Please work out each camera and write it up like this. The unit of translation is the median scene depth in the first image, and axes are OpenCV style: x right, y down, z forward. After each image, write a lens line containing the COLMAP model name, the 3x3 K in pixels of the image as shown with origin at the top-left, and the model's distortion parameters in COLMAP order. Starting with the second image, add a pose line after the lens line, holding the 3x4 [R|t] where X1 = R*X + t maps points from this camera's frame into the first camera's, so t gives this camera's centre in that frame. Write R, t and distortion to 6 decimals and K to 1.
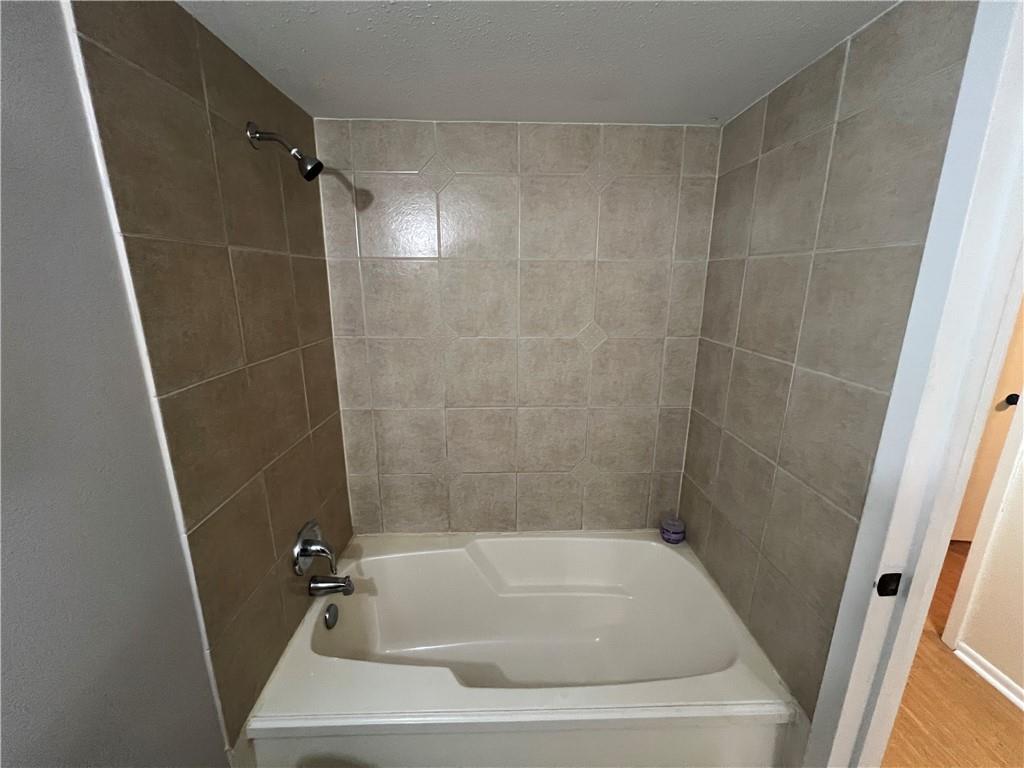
lens RADIAL K [[408.0, 0, 512.4], [0, 408.0, 383.8], [0, 0, 1]] dist [-0.004543, 0.000511]
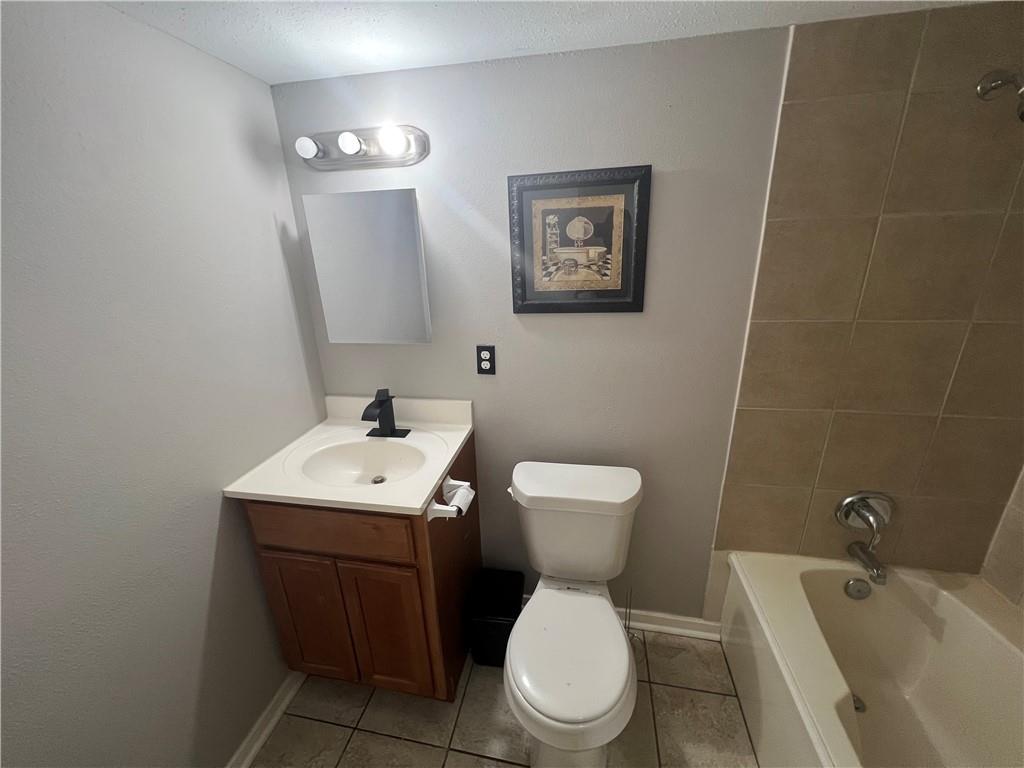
lens RADIAL K [[414.5, 0, 512.1], [0, 414.5, 381.3], [0, 0, 1]] dist [-0.003618, 0.000196]
pose [[-0.201256, 0.328392, -0.922851, 0.573697], [-0.210975, 0.905484, 0.368222, -0.094915], [0.956549, 0.268806, -0.112951, 0.201187]]
